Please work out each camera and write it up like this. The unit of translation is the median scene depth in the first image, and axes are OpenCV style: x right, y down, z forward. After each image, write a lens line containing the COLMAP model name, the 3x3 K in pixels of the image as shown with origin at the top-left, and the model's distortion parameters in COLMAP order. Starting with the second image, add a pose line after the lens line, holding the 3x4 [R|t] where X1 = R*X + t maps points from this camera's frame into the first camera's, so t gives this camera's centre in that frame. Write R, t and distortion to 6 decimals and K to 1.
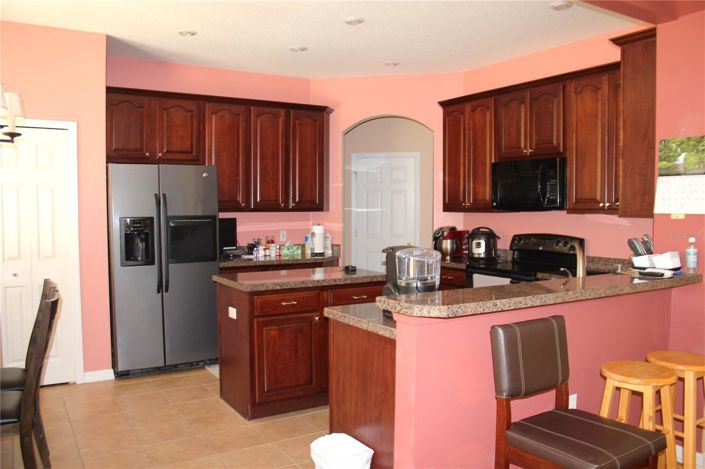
lens RADIAL K [[587.4, 0, 352.5], [0, 587.4, 234.5], [0, 0, 1]] dist [-0.141684, 0.008300]
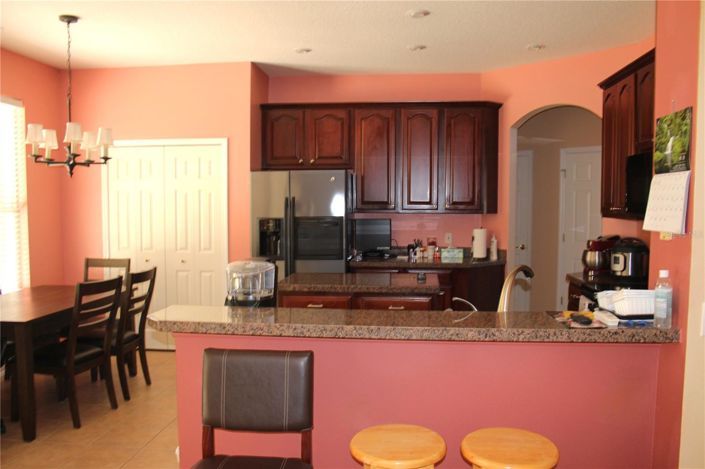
lens RADIAL K [[587.4, 0, 352.5], [0, 587.4, 234.5], [0, 0, 1]] dist [-0.141684, 0.008300]
pose [[0.784976, 0.036047, -0.618477, 0.413661], [-0.029782, 0.999347, 0.020447, -0.021910], [0.618810, 0.002369, 0.785537, 0.159774]]
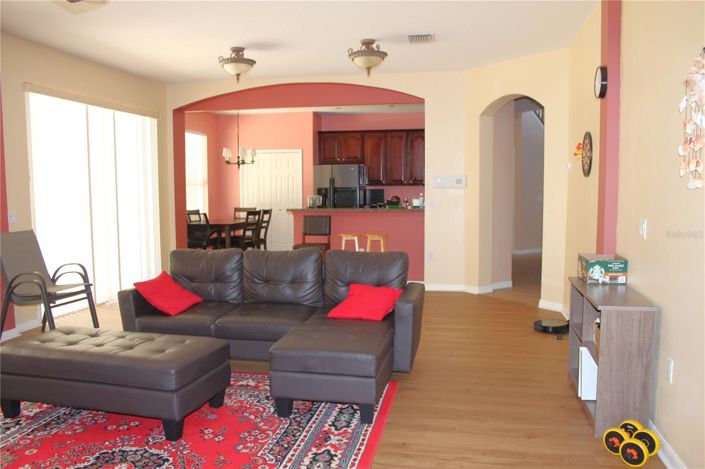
lens RADIAL K [[587.4, 0, 352.5], [0, 587.4, 234.5], [0, 0, 1]] dist [-0.141684, 0.008300]
pose [[0.719613, 0.052132, -0.692415, 1.213717], [-0.026148, 0.998505, 0.048002, 0.037691], [0.693883, -0.016437, 0.719901, -0.573087]]
